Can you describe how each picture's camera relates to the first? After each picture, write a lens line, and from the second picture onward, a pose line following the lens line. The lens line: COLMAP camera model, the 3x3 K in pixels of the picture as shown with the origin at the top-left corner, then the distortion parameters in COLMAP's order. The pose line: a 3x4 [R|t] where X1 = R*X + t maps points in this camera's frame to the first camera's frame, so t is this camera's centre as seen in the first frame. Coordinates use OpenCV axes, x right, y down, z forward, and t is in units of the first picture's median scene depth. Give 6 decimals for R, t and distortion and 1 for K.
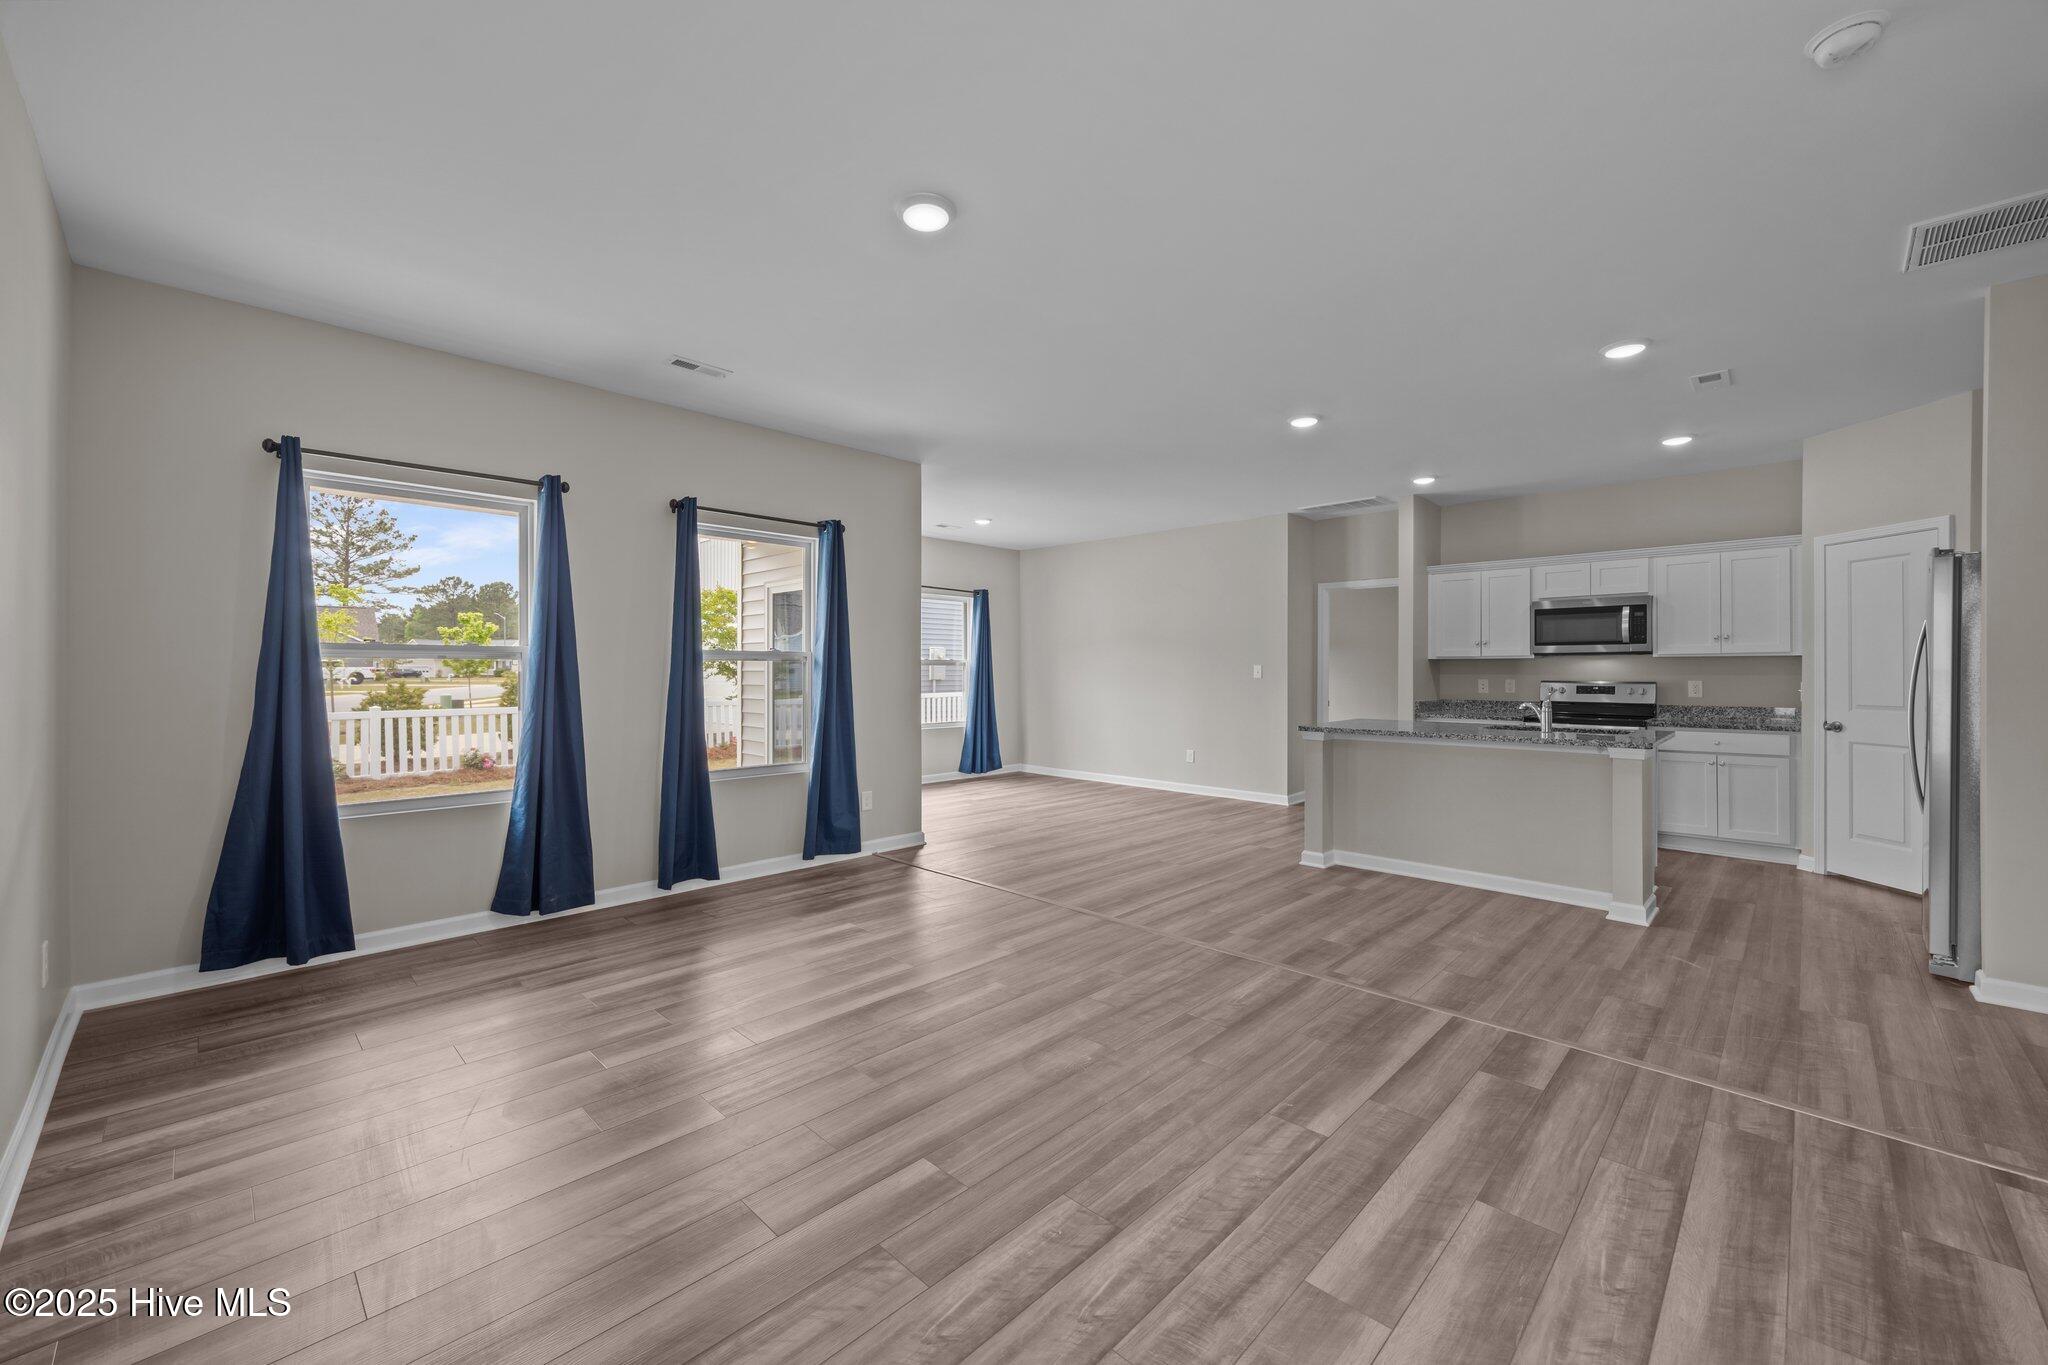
lens RADIAL K [[787.9, 0, 1028.1], [0, 787.9, 671.7], [0, 0, 1]] dist [0.001841, -0.000178]
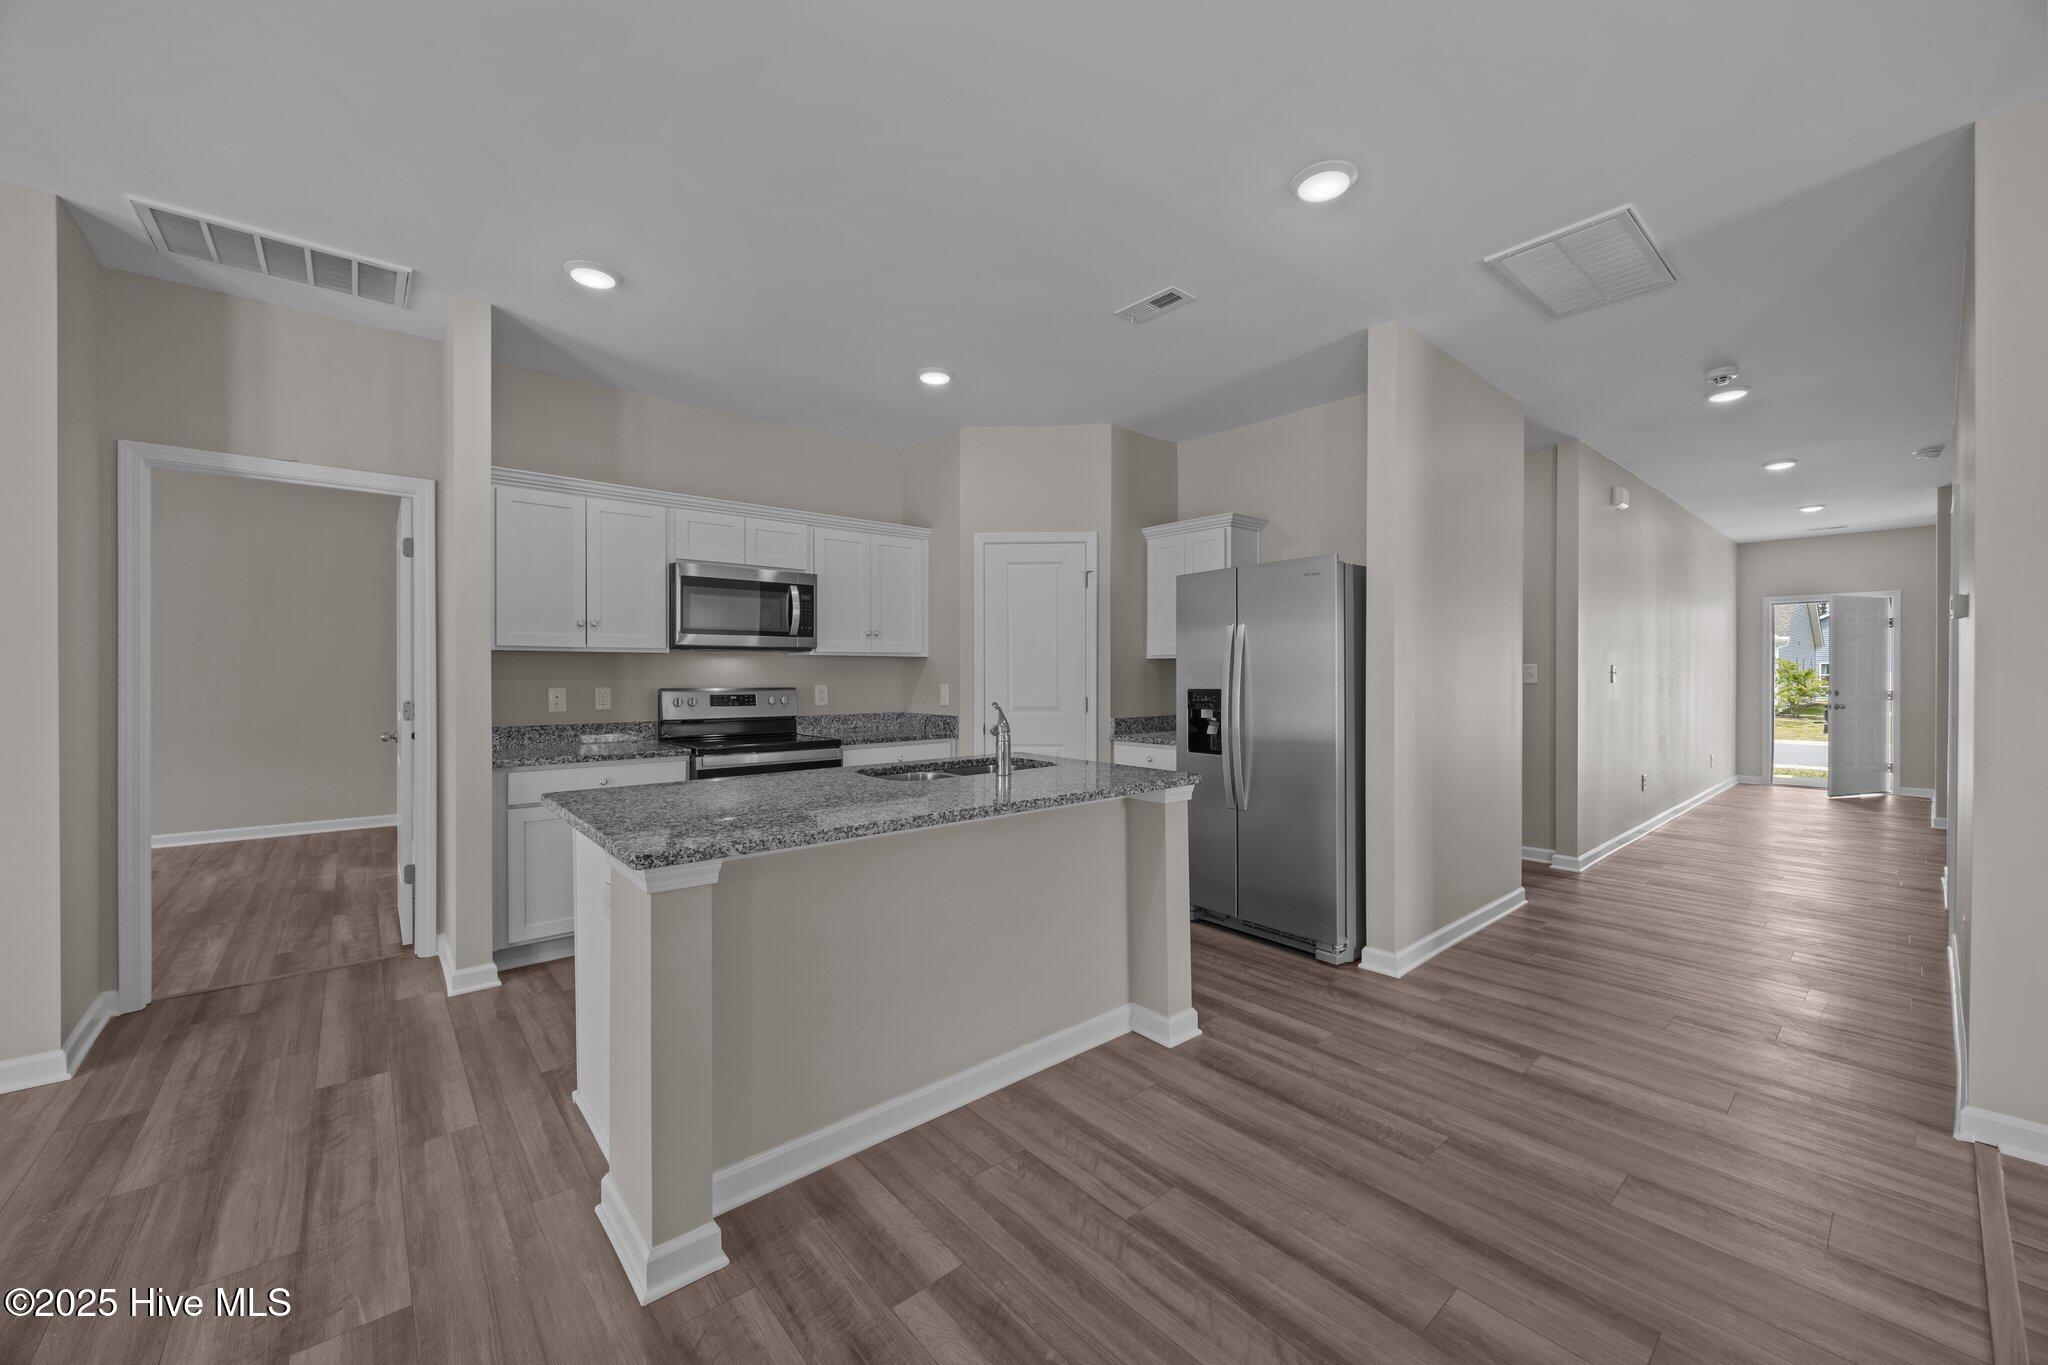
lens RADIAL K [[787.9, 0, 1028.1], [0, 787.9, 671.7], [0, 0, 1]] dist [0.001841, -0.000178]
pose [[0.085579, 0.005108, 0.996318, 0.088388], [0.003389, 0.999980, -0.005418, 0.004041], [-0.996326, 0.003840, 0.085560, 1.357180]]
